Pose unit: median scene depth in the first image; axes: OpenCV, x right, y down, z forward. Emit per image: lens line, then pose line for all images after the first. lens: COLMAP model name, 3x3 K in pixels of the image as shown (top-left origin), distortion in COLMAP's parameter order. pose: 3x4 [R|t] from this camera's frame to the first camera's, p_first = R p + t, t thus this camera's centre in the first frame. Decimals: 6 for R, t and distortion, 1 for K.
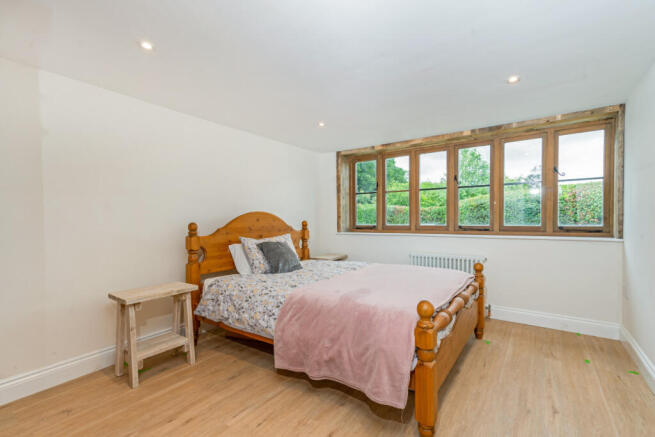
lens RADIAL K [[296.5, 0, 327.1], [0, 296.5, 227.2], [0, 0, 1]] dist [-0.000449, -0.000146]
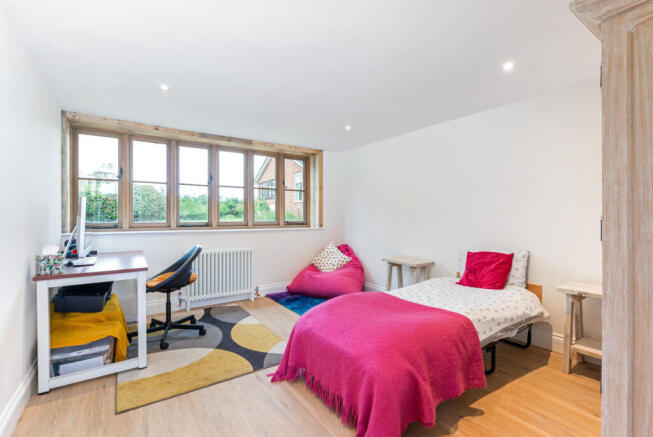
lens RADIAL K [[289.5, 0, 326.5], [0, 289.5, 218.5], [0, 0, 1]] dist [-0.055650, -0.000008]
pose [[0.327444, -0.004590, 0.944859, -0.379353], [0.021217, 0.999772, -0.002496, -0.006509], [-0.944632, 0.020864, 0.327467, 0.275066]]
